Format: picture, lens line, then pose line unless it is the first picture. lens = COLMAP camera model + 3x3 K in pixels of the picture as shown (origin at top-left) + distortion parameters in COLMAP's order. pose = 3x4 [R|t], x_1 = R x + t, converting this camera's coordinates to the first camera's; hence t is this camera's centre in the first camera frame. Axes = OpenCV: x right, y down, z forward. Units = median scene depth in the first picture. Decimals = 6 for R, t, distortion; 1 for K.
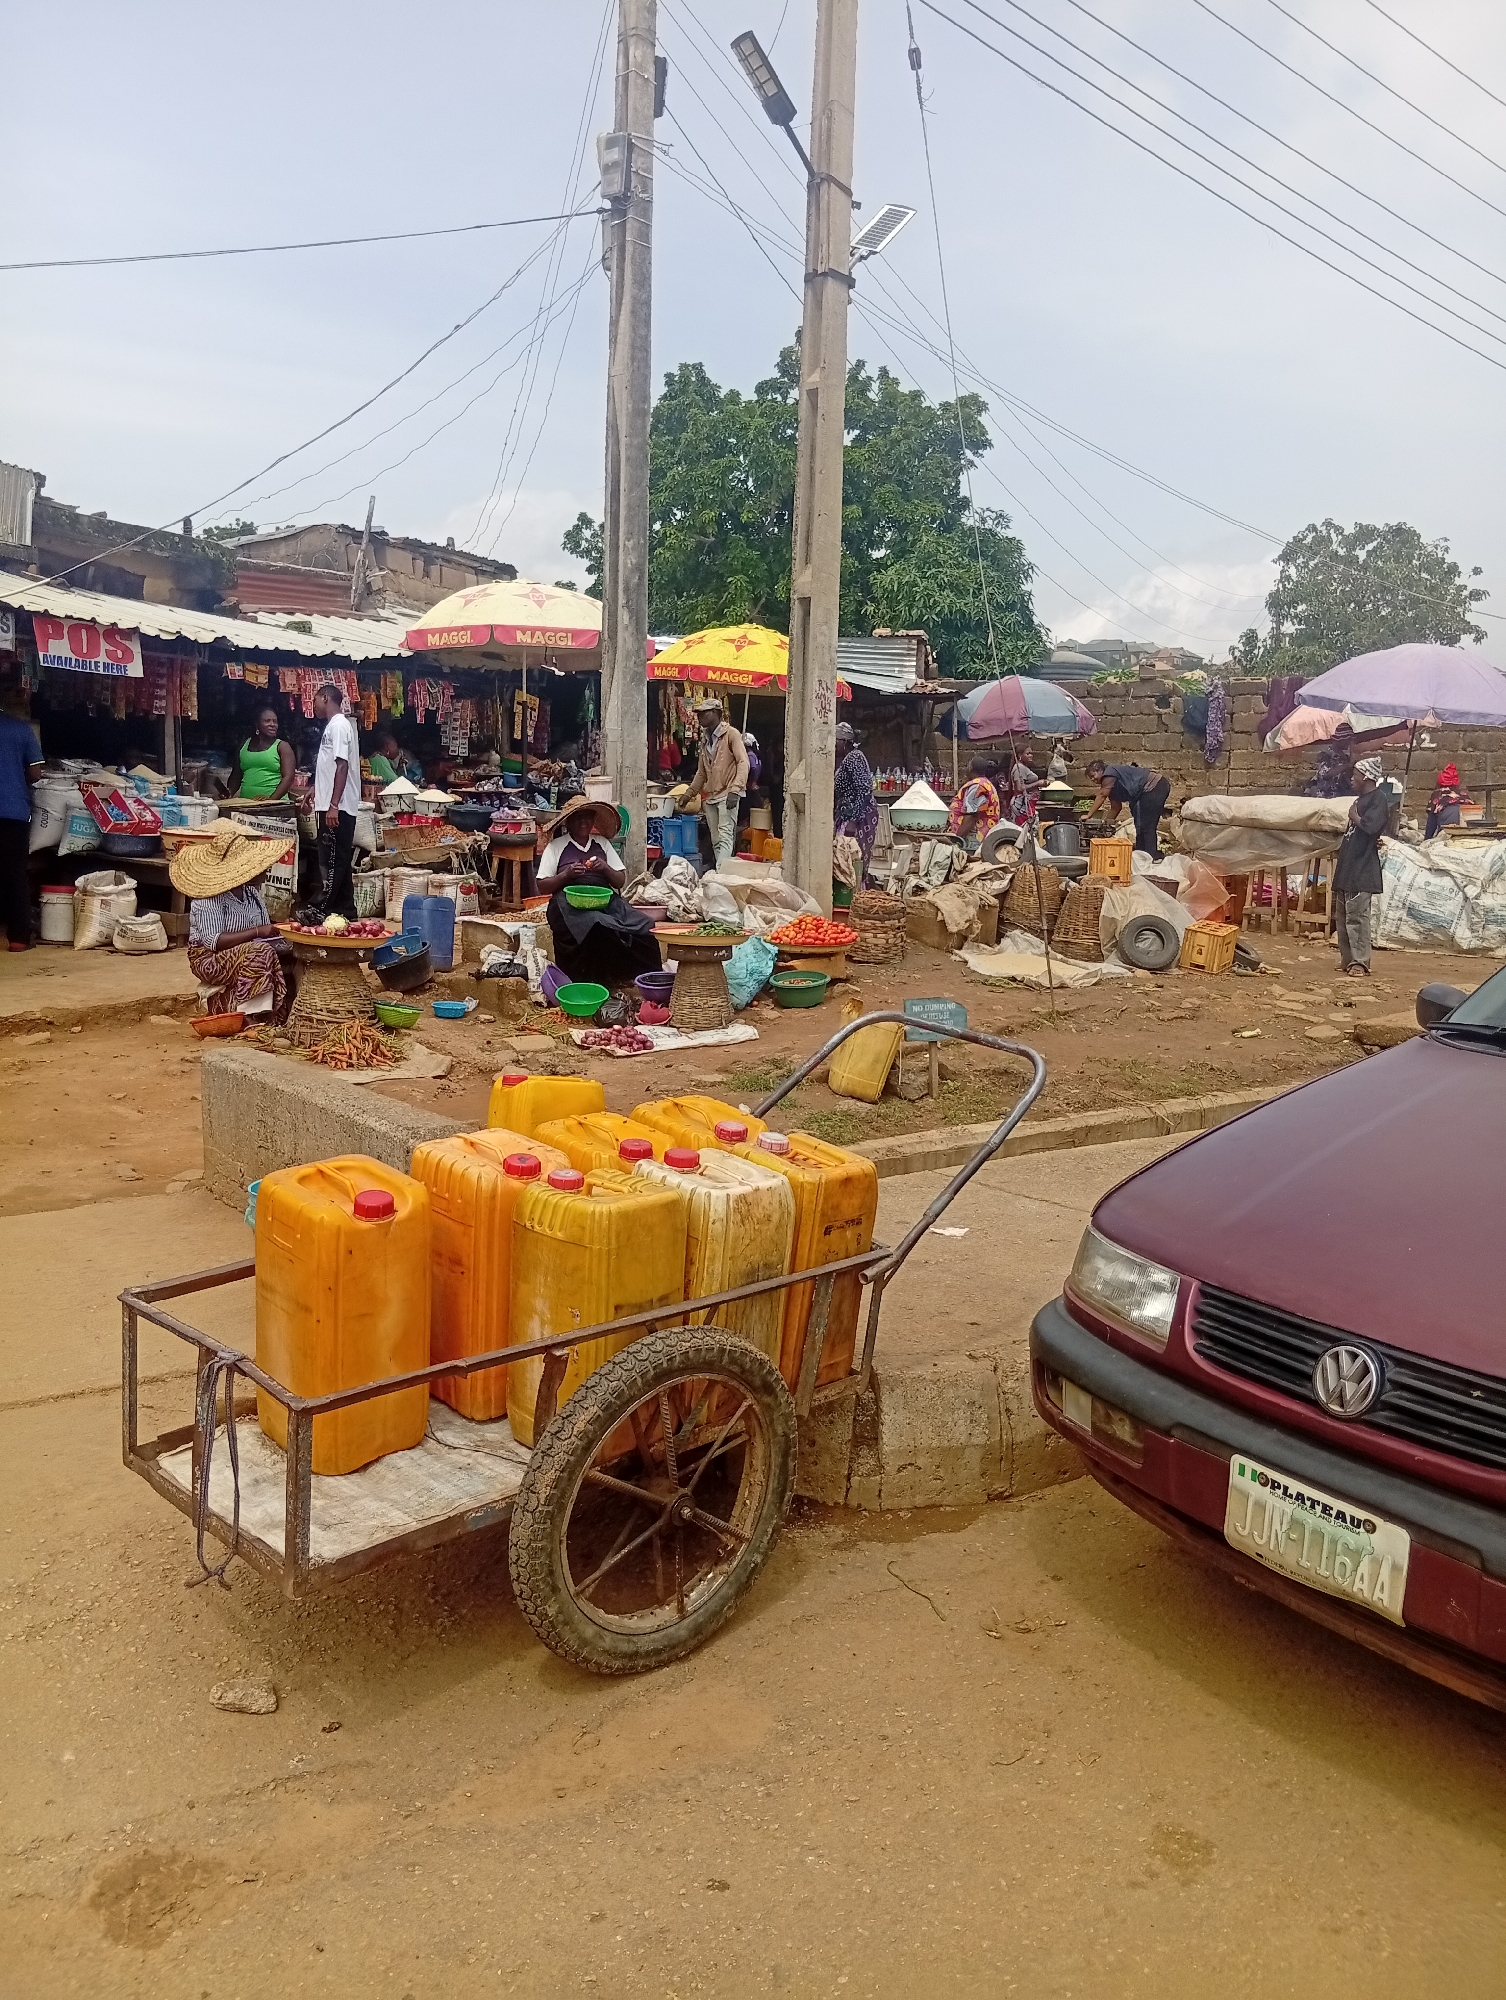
lens RADIAL K [[1619.2, 0, 772.0], [0, 1619.2, 1042.3], [0, 0, 1]] dist [0.052022, -0.128665]
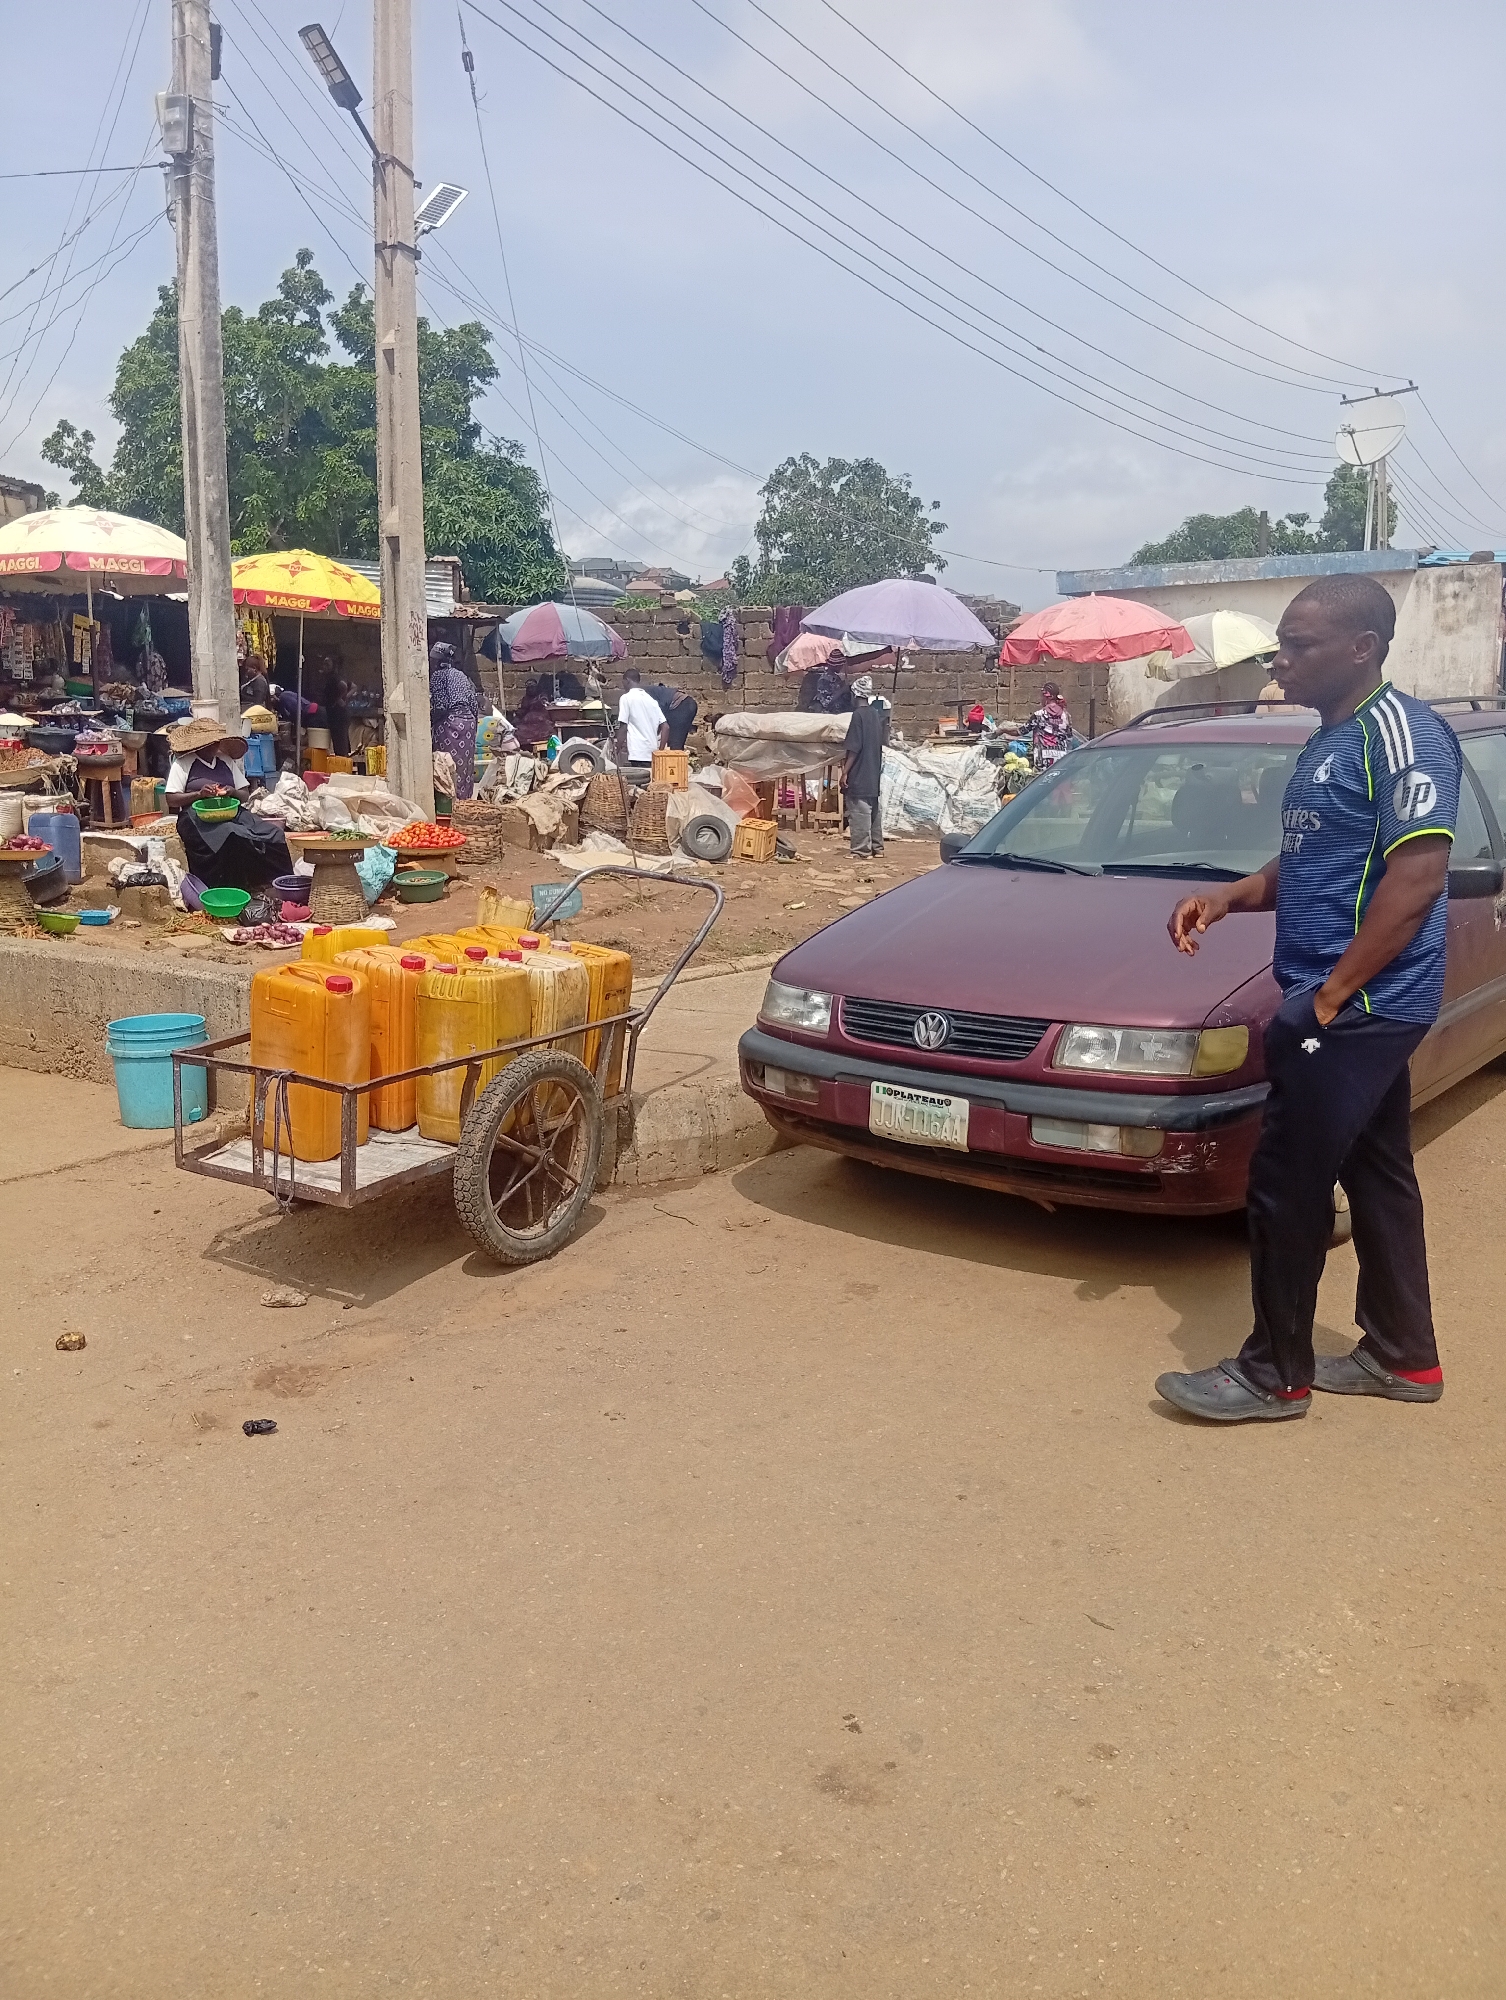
lens RADIAL K [[1619.2, 0, 765.0], [0, 1619.2, 1033.0], [0, 0, 1]] dist [0.052022, -0.128665]
pose [[0.955684, -0.067205, 0.286622, -0.076568], [0.054762, 0.997185, 0.051220, 0.022603], [-0.289257, -0.033254, 0.956674, -0.152919]]
